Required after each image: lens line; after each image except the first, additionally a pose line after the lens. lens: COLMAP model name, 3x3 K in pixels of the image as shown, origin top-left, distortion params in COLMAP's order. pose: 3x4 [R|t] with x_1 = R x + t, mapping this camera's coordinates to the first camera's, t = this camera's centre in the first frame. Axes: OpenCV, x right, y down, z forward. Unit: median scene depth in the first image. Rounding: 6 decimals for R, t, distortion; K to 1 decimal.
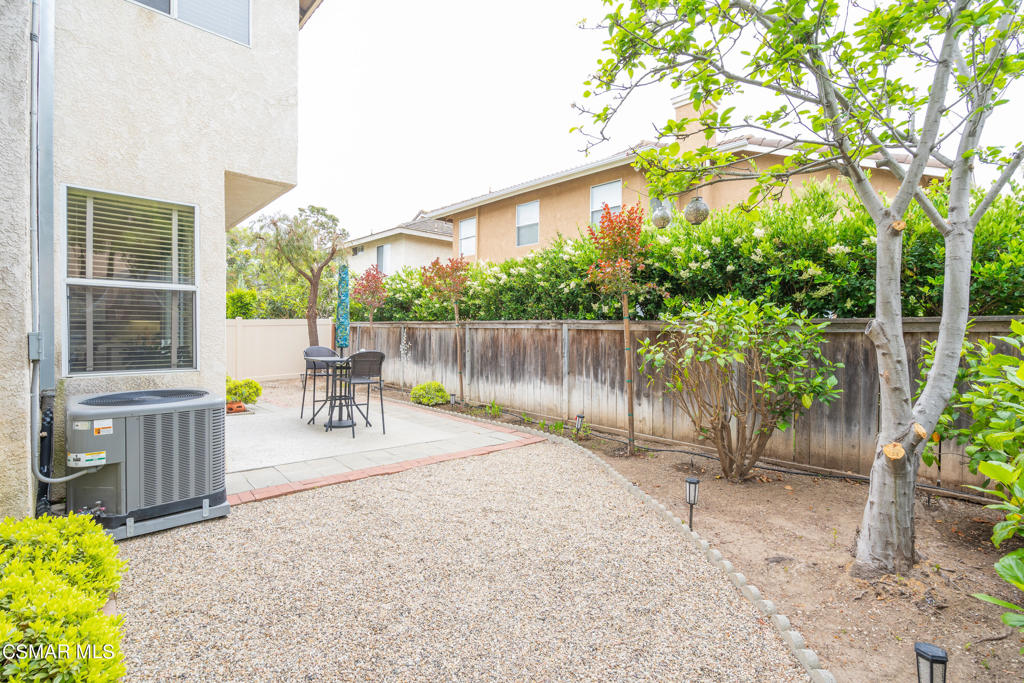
lens RADIAL K [[467.9, 0, 511.1], [0, 467.9, 336.2], [0, 0, 1]] dist [-0.003861, 0.000842]
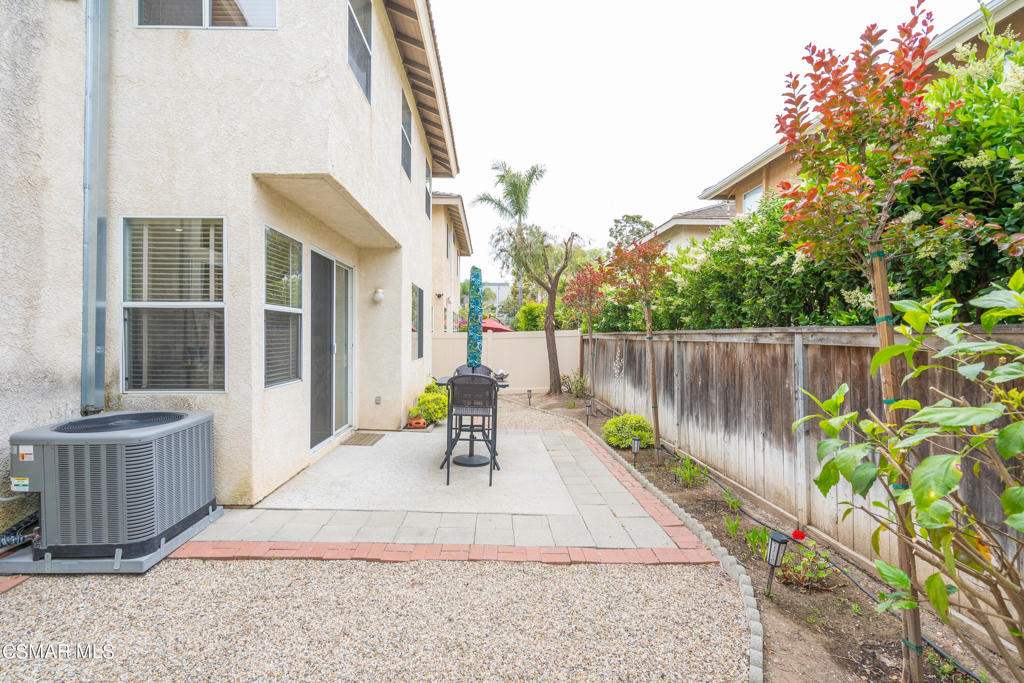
lens RADIAL K [[467.9, 0, 506.5], [0, 467.9, 337.9], [0, 0, 1]] dist [-0.003861, 0.000842]
pose [[0.739396, -0.007723, -0.673226, 0.225725], [-0.002712, 0.999892, -0.014450, -0.014611], [0.673265, 0.012510, 0.739296, 0.413303]]
